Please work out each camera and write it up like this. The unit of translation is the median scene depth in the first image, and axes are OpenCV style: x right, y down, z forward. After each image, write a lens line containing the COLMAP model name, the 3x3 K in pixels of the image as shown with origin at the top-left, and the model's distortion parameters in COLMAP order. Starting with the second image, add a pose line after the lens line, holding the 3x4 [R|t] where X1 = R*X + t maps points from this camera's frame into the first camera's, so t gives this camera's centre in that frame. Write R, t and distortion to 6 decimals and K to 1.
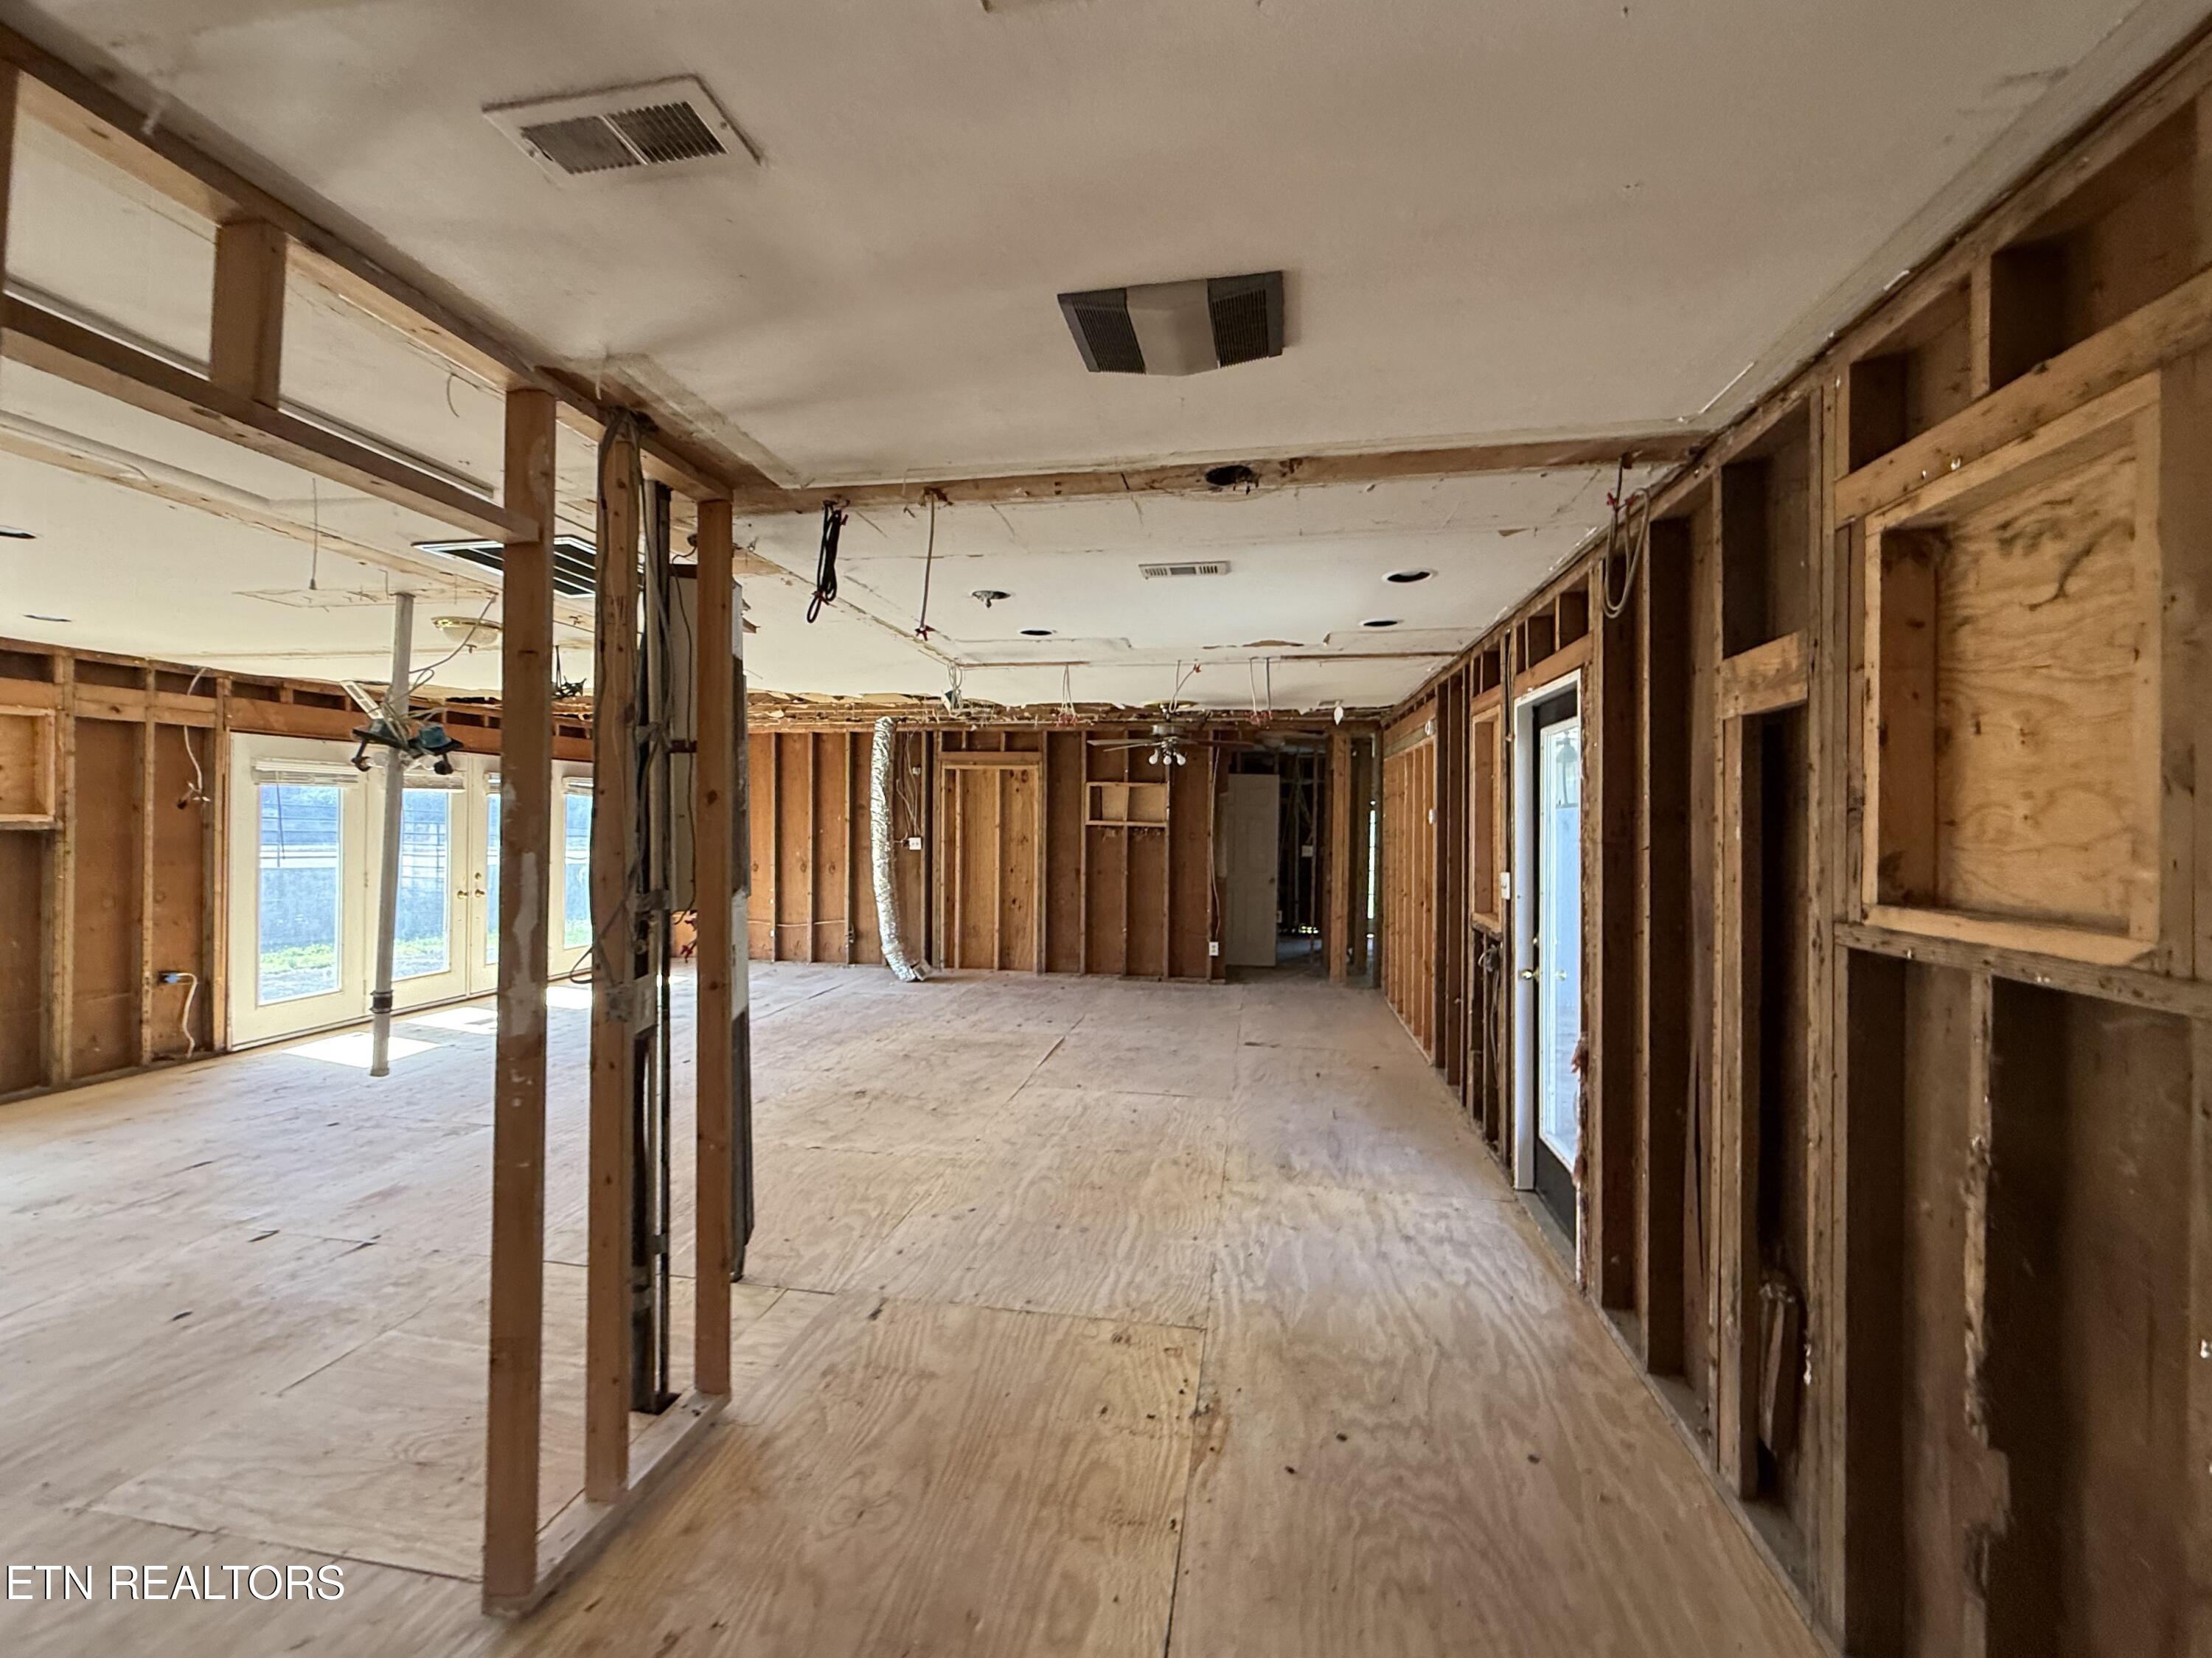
lens RADIAL K [[936.5, 0, 1090.4], [0, 936.5, 819.1], [0, 0, 1]] dist [-0.002381, -0.000573]
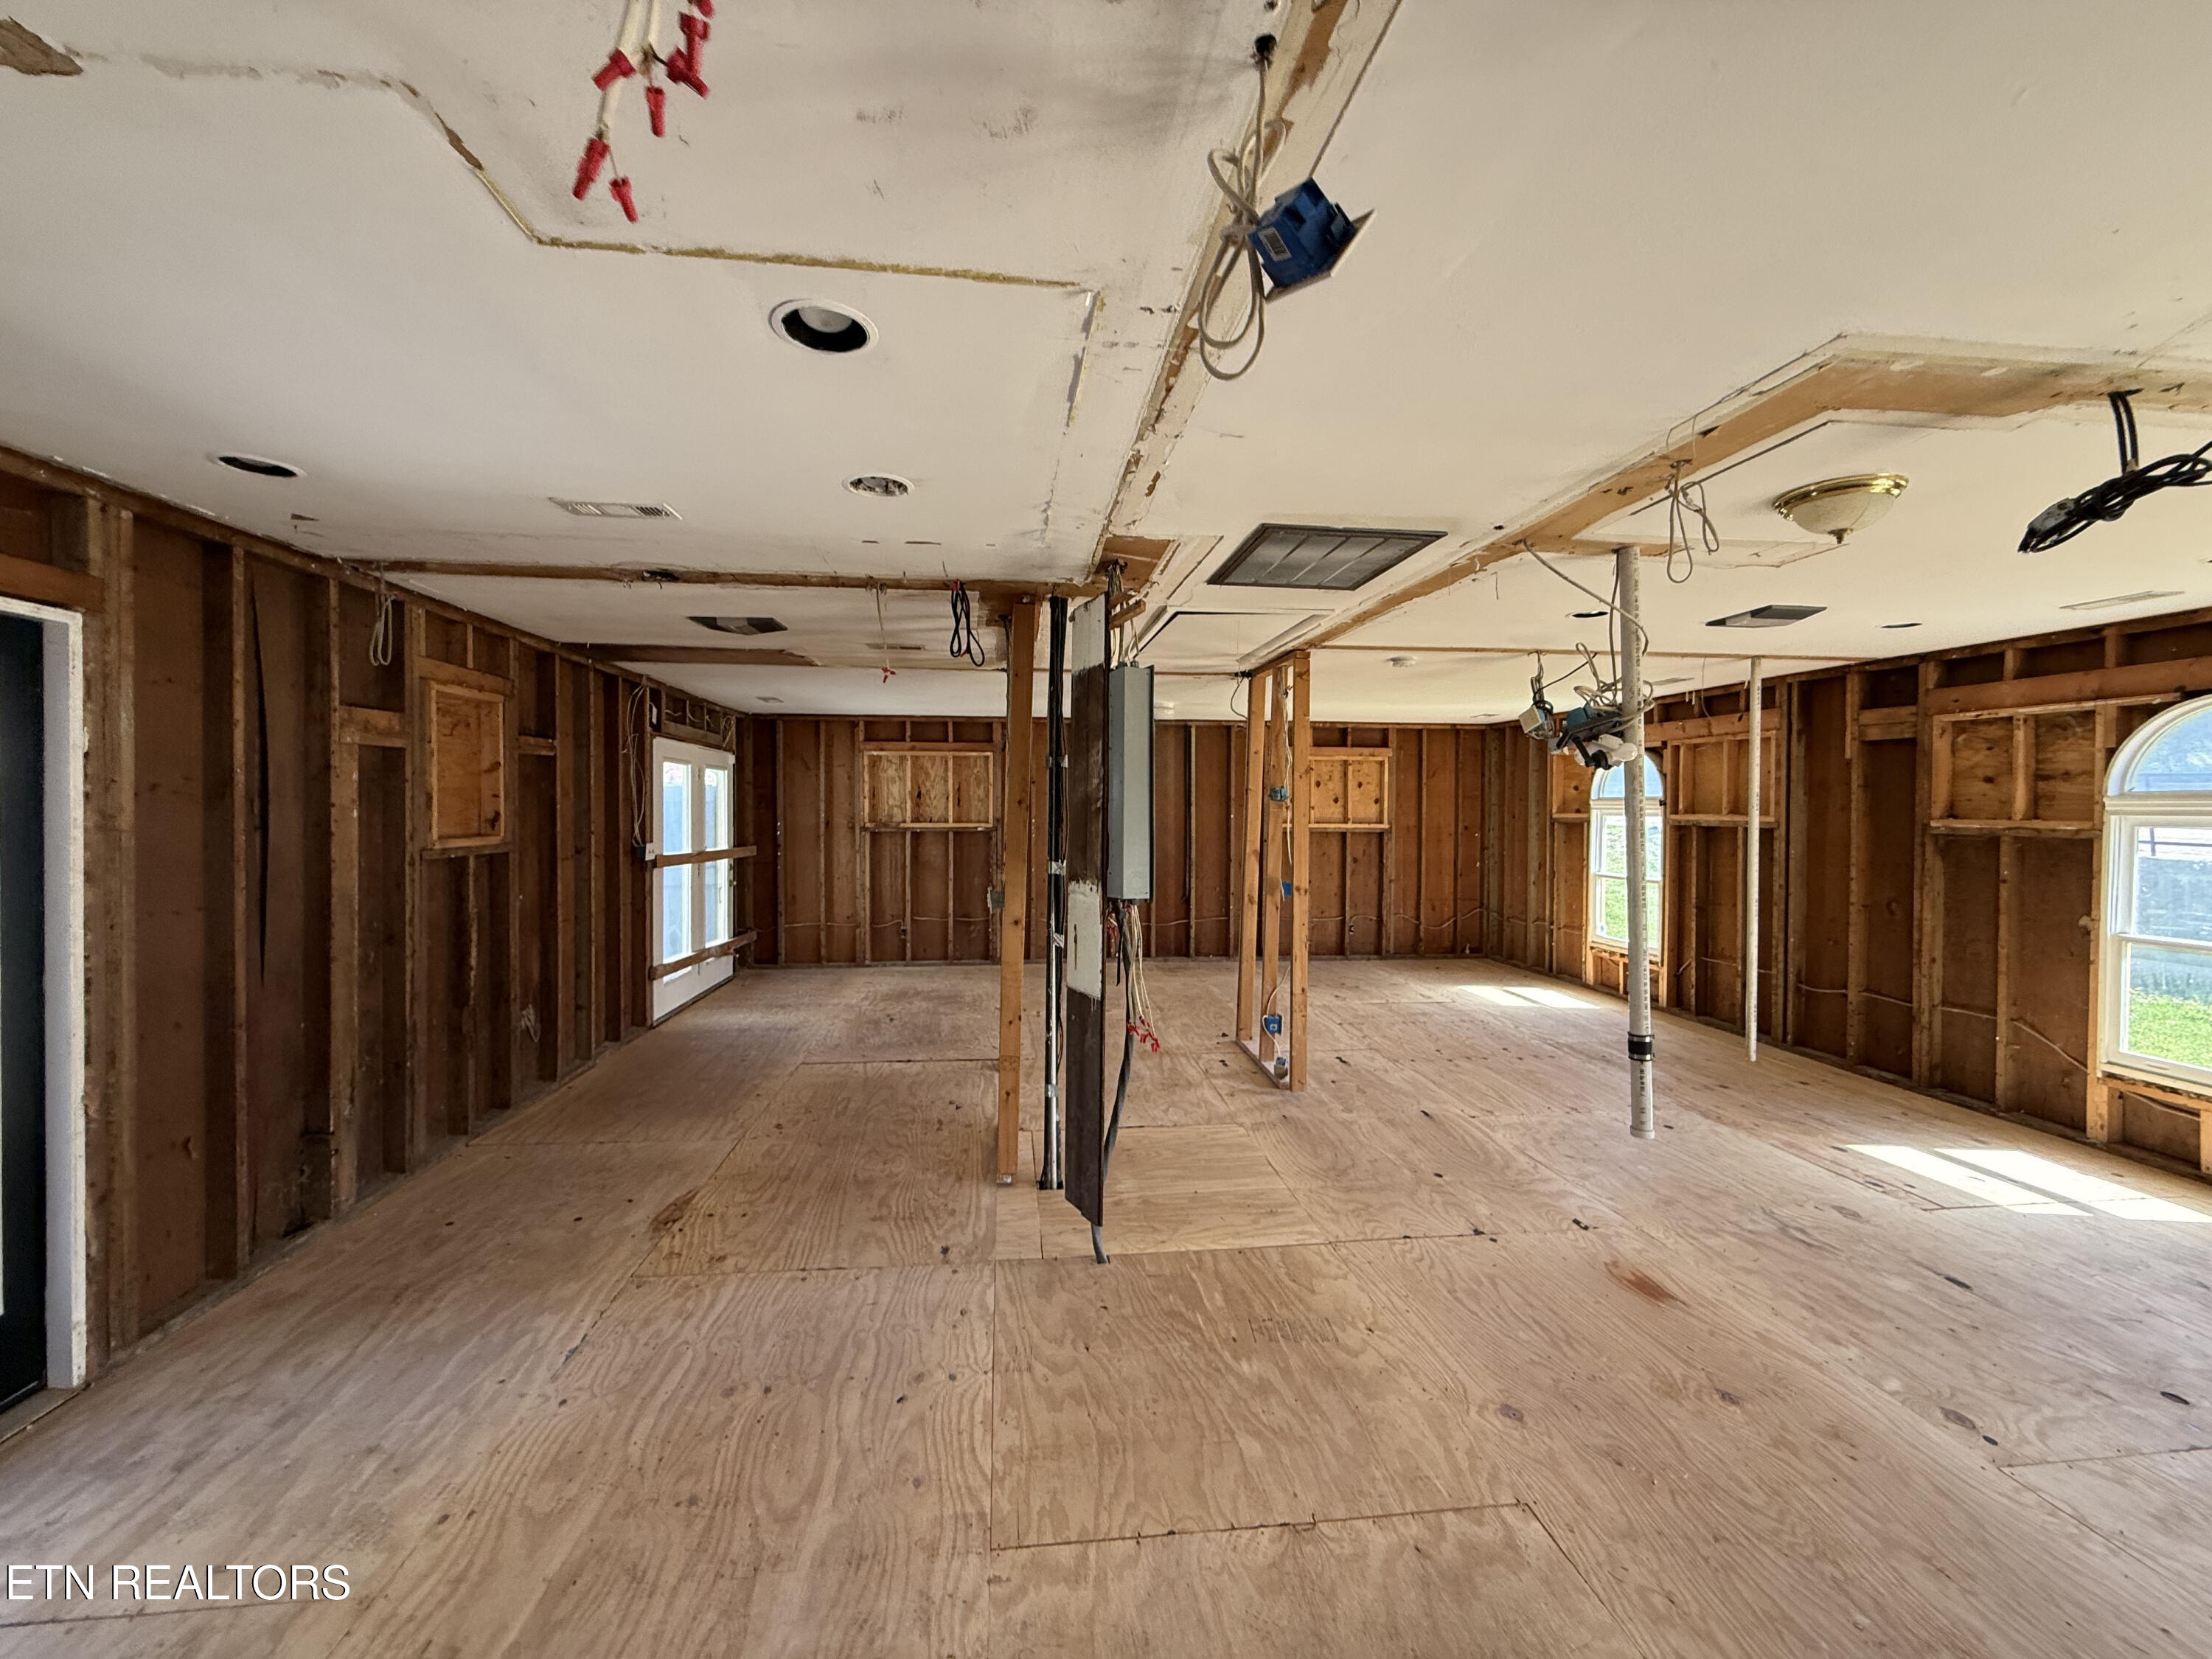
lens RADIAL K [[886.4, 0, 1099.9], [0, 886.4, 819.3], [0, 0, 1]] dist [0.000332, 0.000044]
pose [[-0.957631, -0.011987, -0.287748, -0.073642], [-0.015418, 0.999834, 0.009659, -0.005763], [0.287585, 0.013686, -0.957657, 1.632013]]
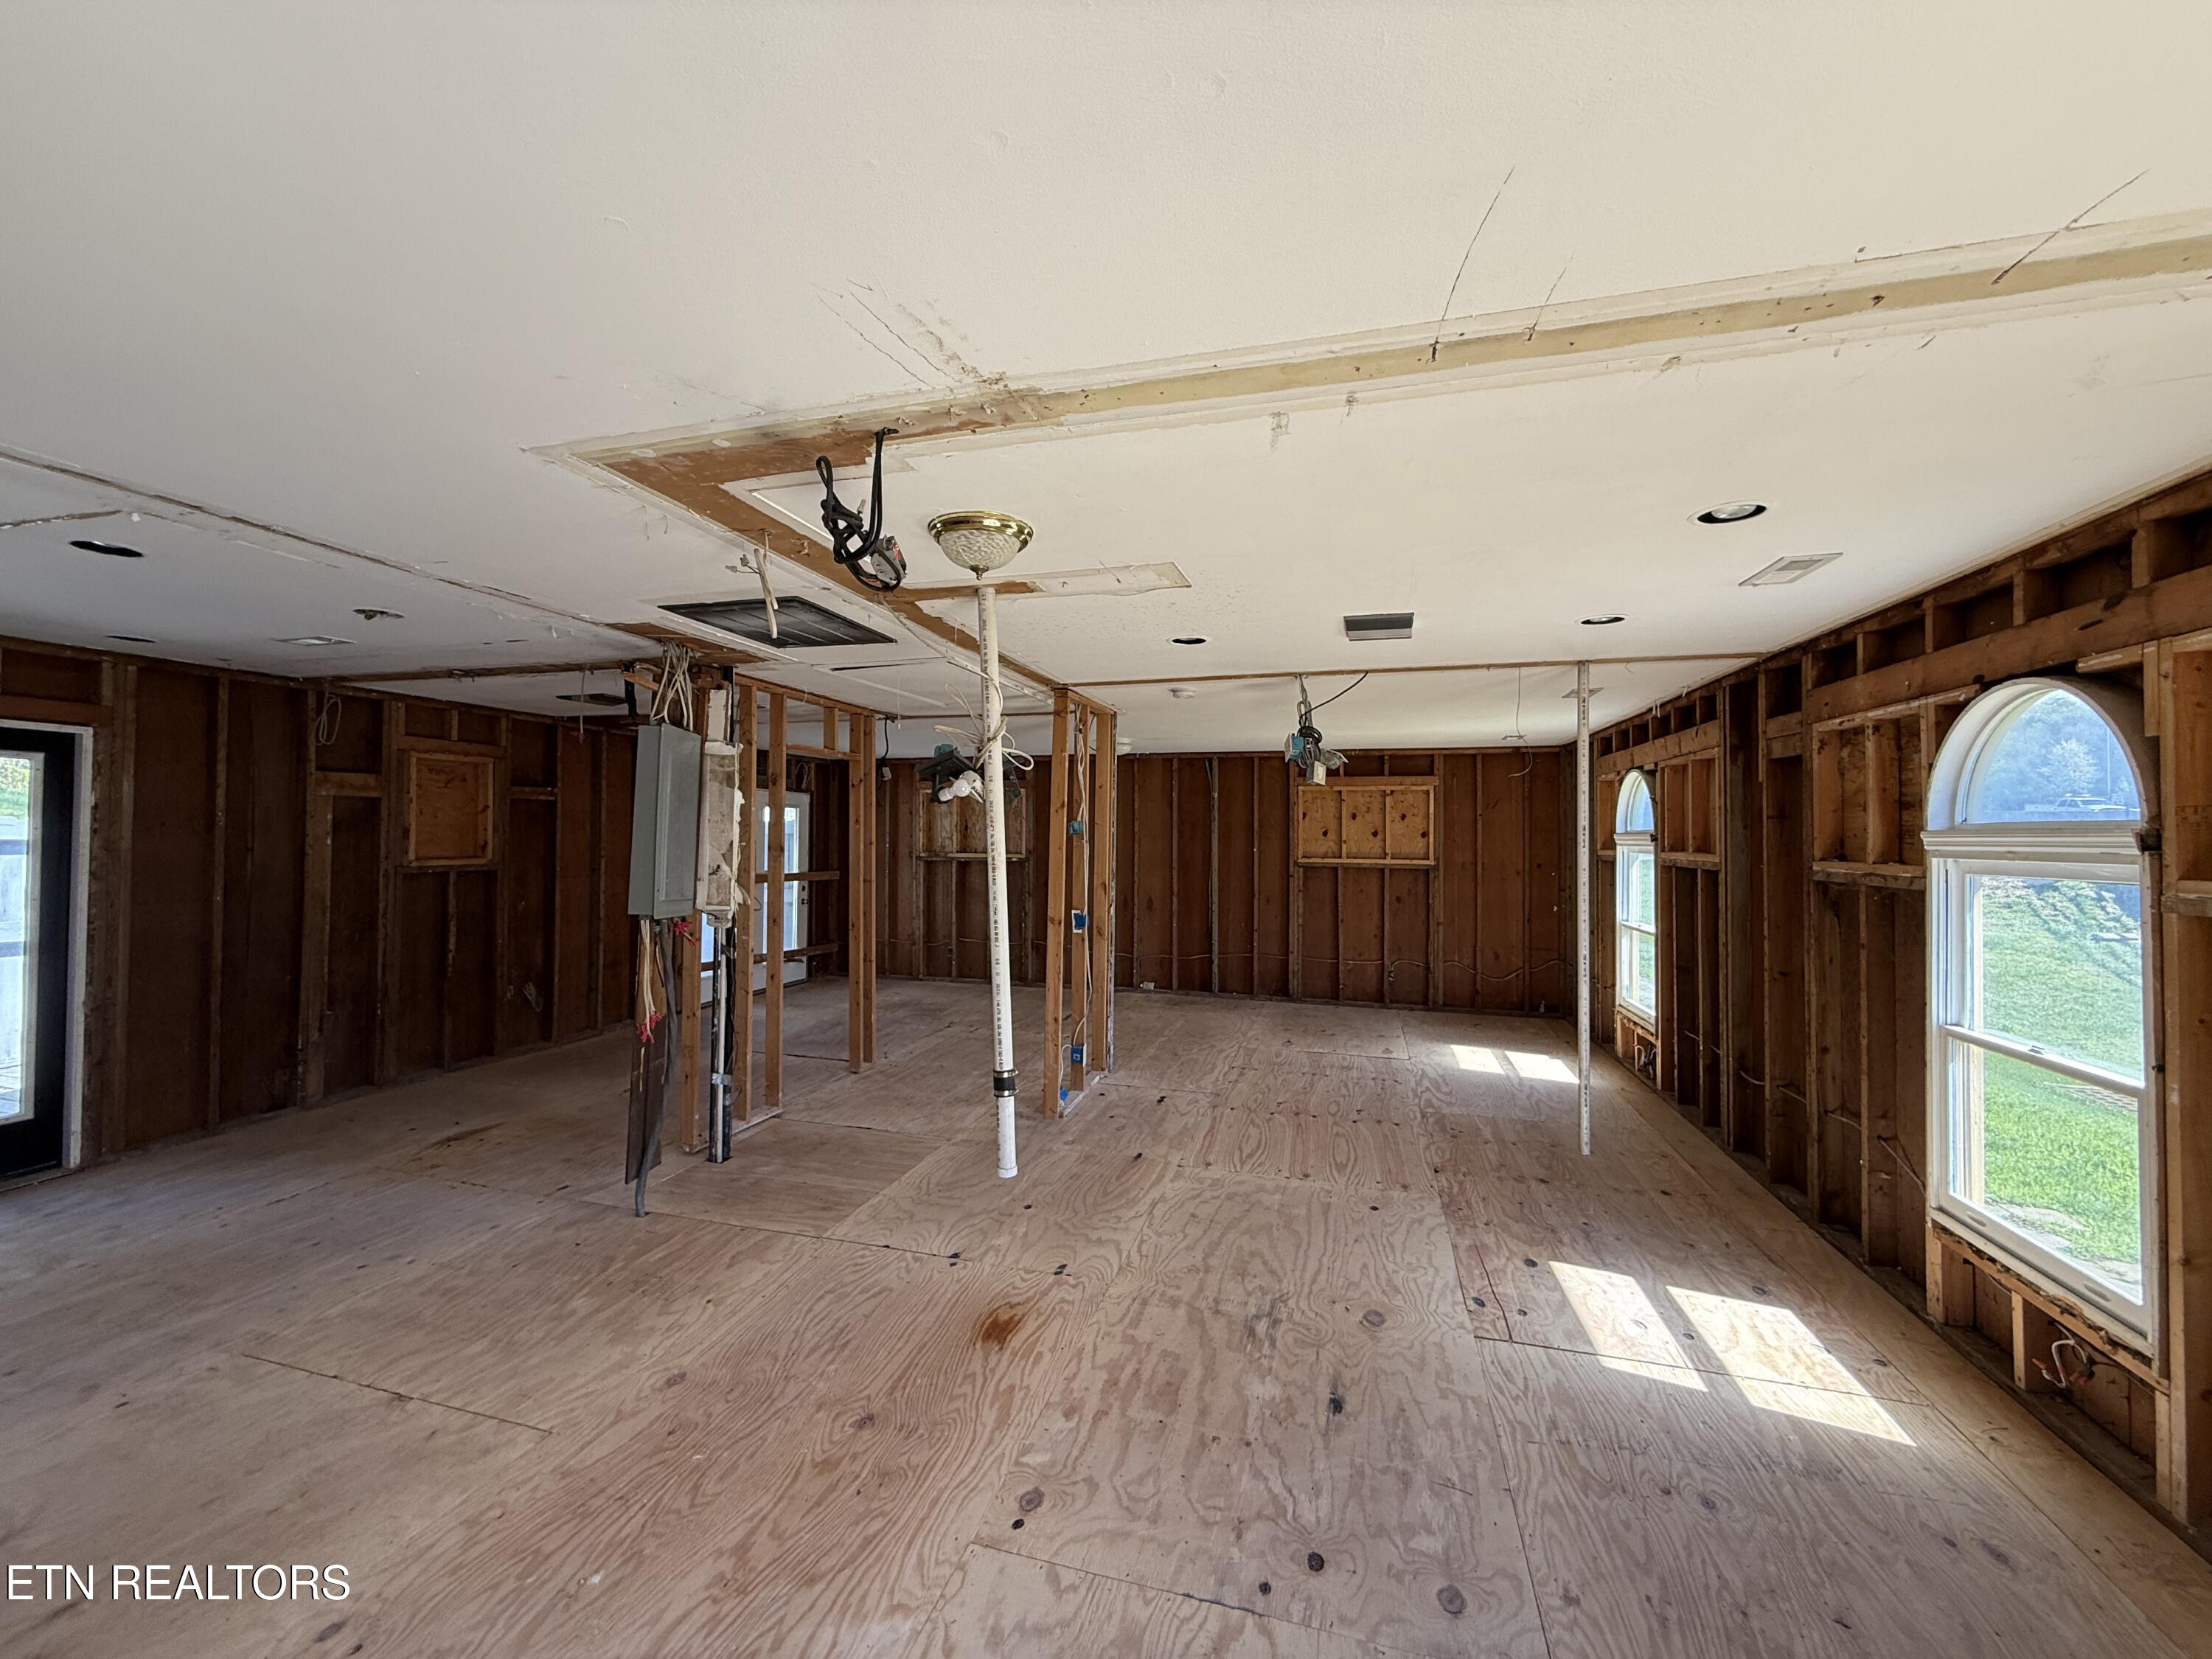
lens RADIAL K [[883.8, 0, 1095.6], [0, 883.8, 822.1], [0, 0, 1]] dist [-0.000225, -0.000274]
pose [[-0.994557, -0.018565, 0.102531, -0.923892], [-0.020362, 0.999656, -0.016504, -0.022651], [-0.102189, -0.018502, -0.994593, 1.792272]]
